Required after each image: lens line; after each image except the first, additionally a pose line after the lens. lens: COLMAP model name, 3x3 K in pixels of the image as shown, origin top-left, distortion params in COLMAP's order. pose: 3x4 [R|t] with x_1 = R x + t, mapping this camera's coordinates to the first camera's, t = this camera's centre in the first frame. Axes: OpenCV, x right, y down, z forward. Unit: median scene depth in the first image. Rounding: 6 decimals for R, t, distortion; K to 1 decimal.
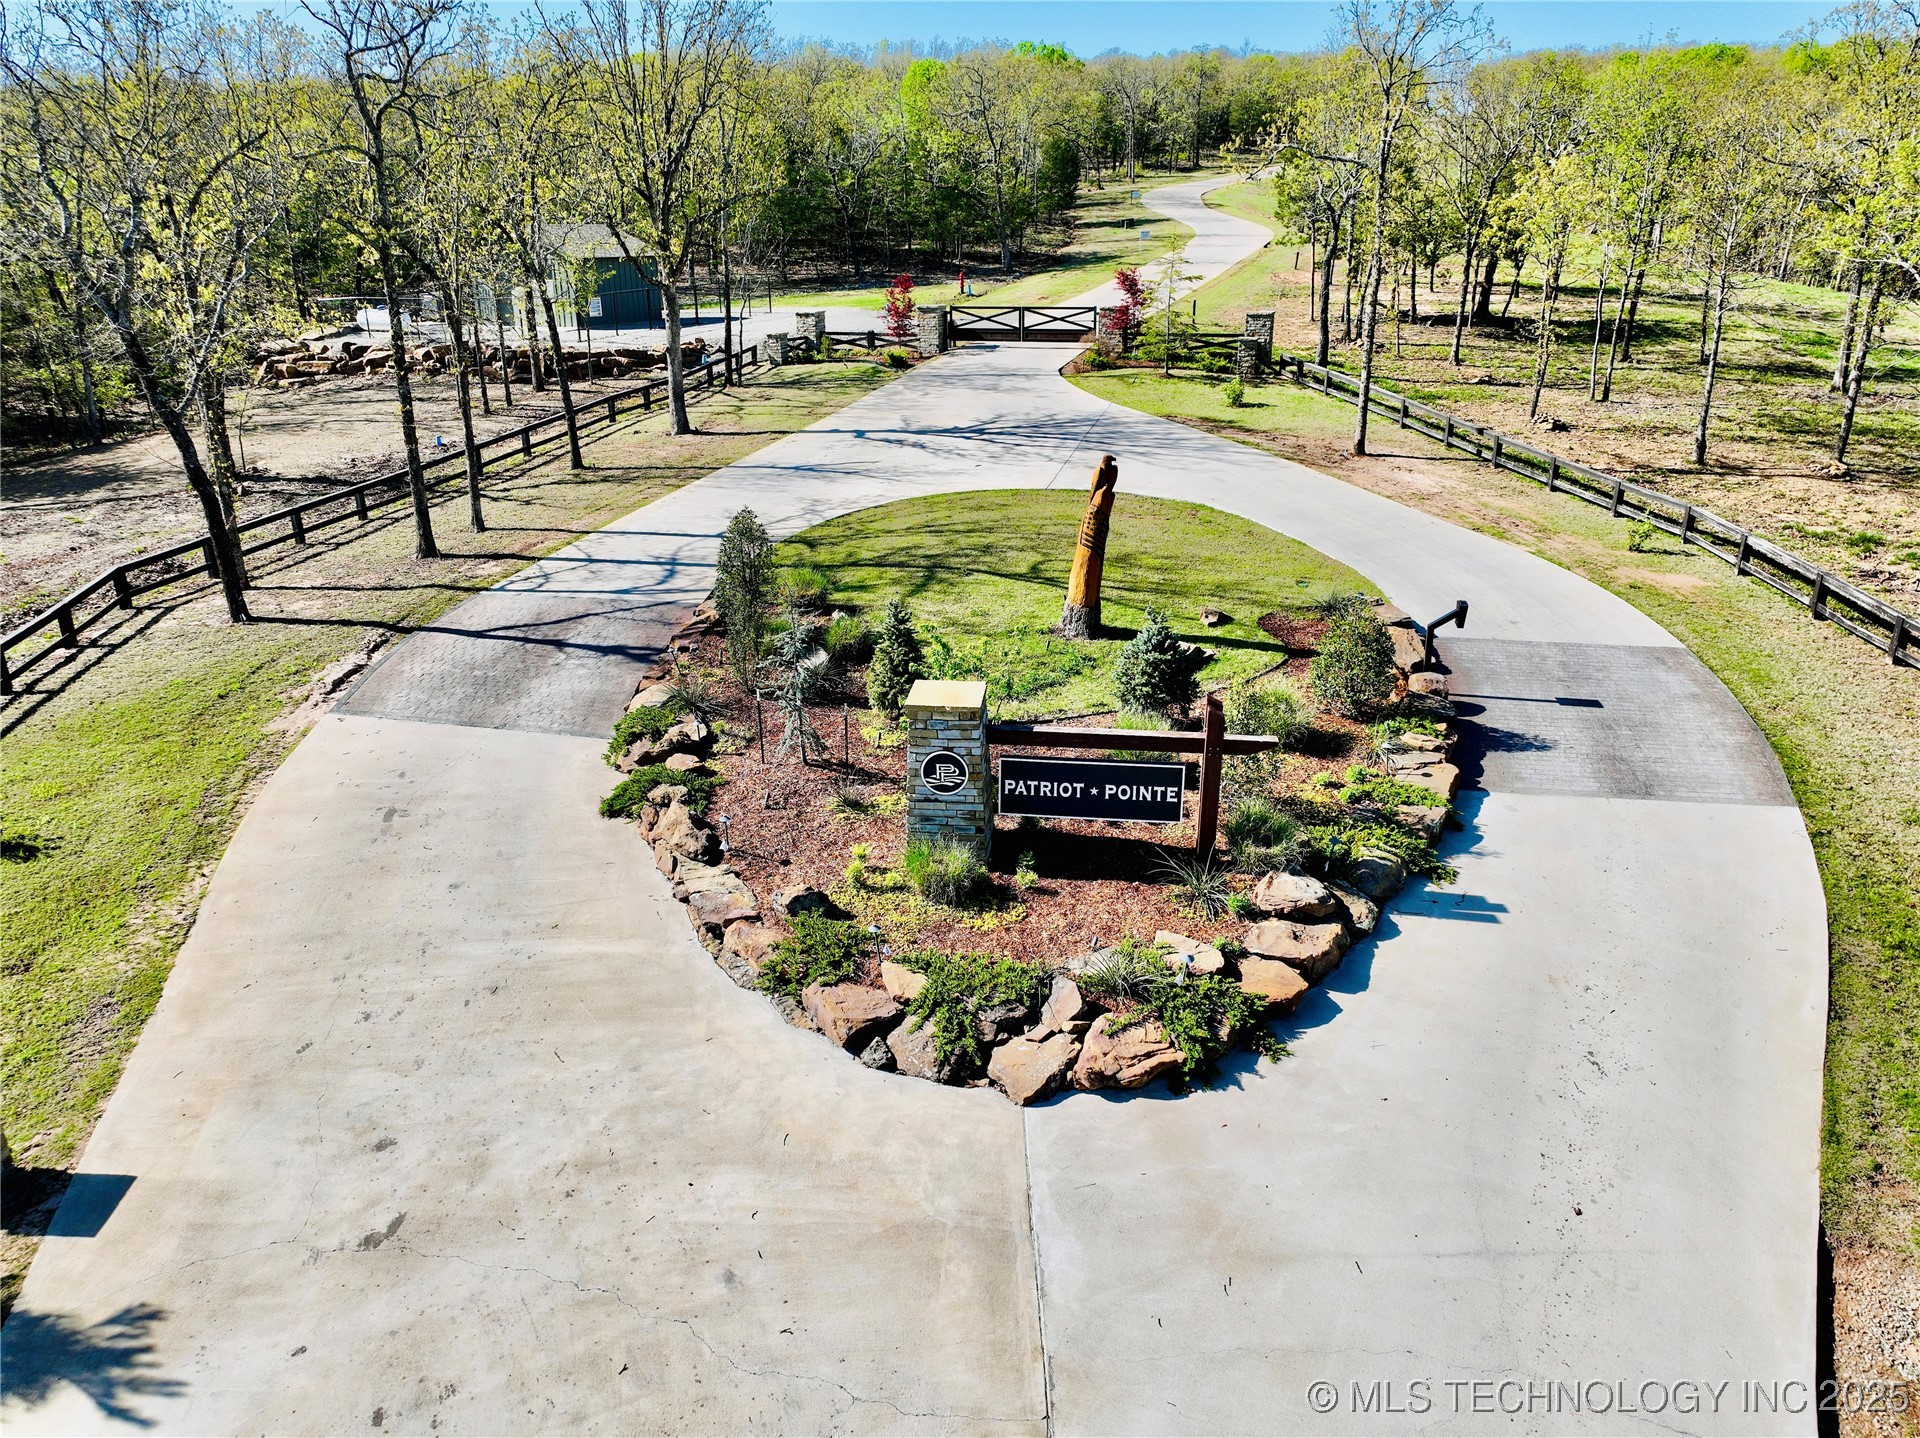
lens RADIAL K [[1353.1, 0, 960.0], [0, 1353.1, 719.0], [0, 0, 1]] dist [0.003219, 0.008232]
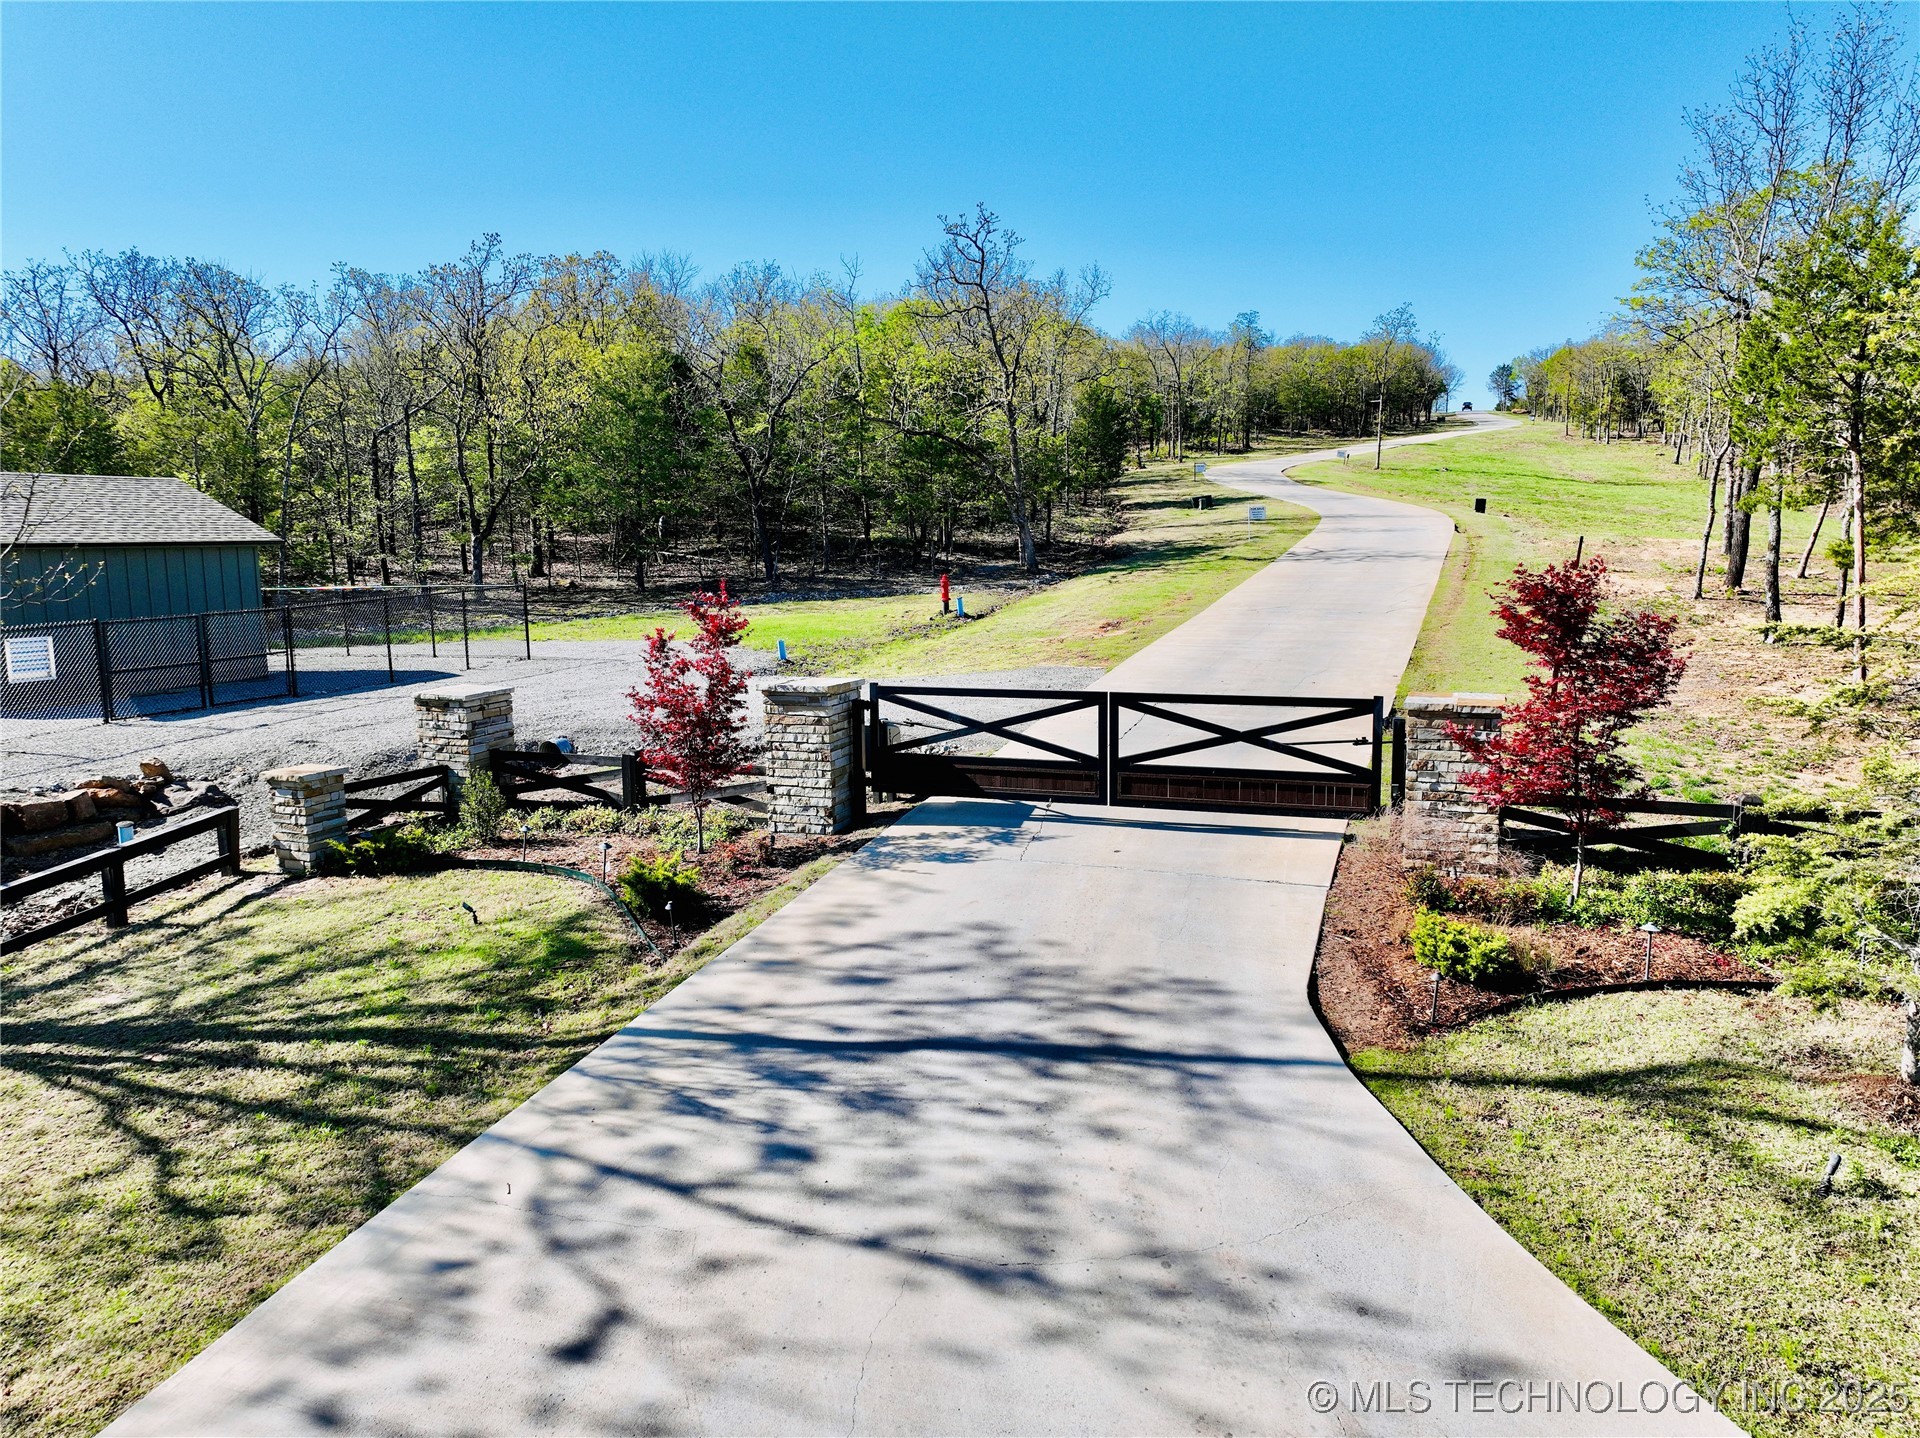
lens RADIAL K [[1353.1, 0, 960.0], [0, 1353.1, 719.0], [0, 0, 1]] dist [0.003219, 0.008232]
pose [[0.999971, -0.000813, -0.007626, 0.015029], [-0.000784, 0.978307, -0.207158, -0.229871], [0.007629, 0.207158, 0.978278, 0.688908]]
